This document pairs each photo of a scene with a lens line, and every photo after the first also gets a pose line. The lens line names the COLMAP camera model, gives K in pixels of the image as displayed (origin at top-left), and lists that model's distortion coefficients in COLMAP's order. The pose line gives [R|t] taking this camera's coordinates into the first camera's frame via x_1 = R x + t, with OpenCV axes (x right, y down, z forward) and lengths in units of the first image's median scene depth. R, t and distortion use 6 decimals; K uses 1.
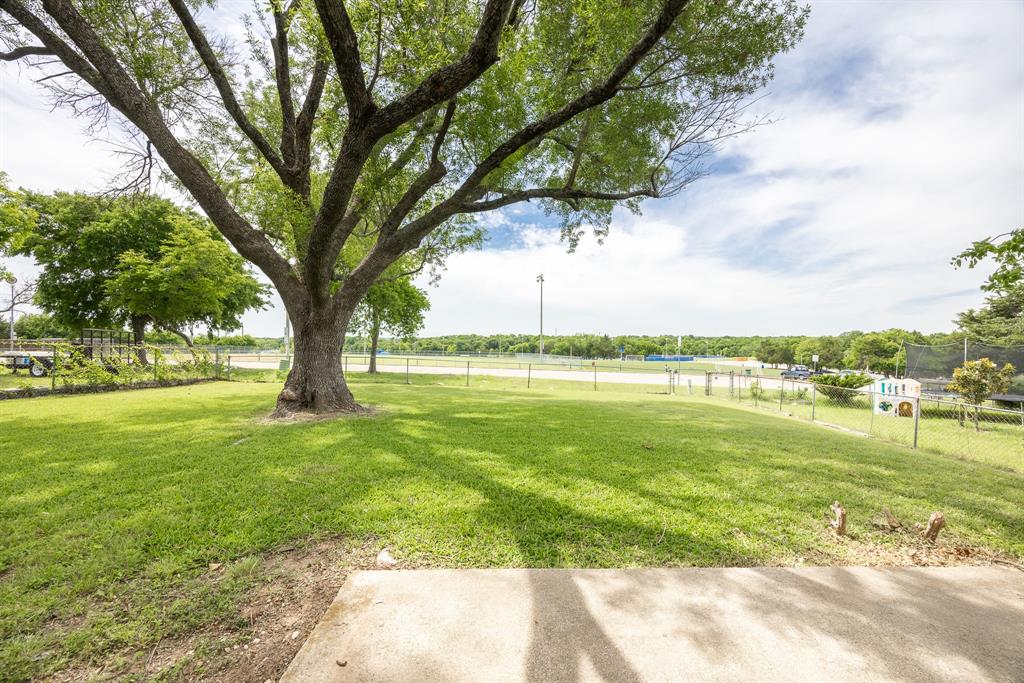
lens RADIAL K [[390.8, 0, 501.1], [0, 390.8, 341.5], [0, 0, 1]] dist [-0.003387, -0.000055]
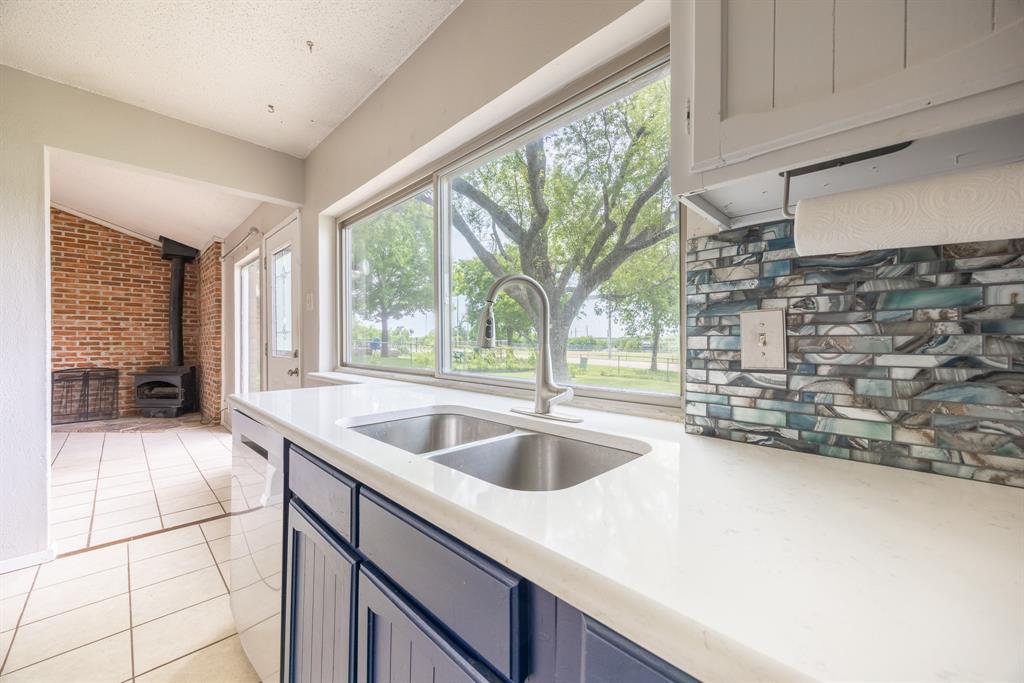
lens RADIAL K [[390.8, 0, 515.5], [0, 390.8, 339.7], [0, 0, 1]] dist [-0.003387, -0.000055]
pose [[0.702317, -0.009482, -0.711802, 0.186638], [0.008844, 0.999950, -0.004594, -0.006165], [0.711810, -0.003068, 0.702366, -0.073791]]
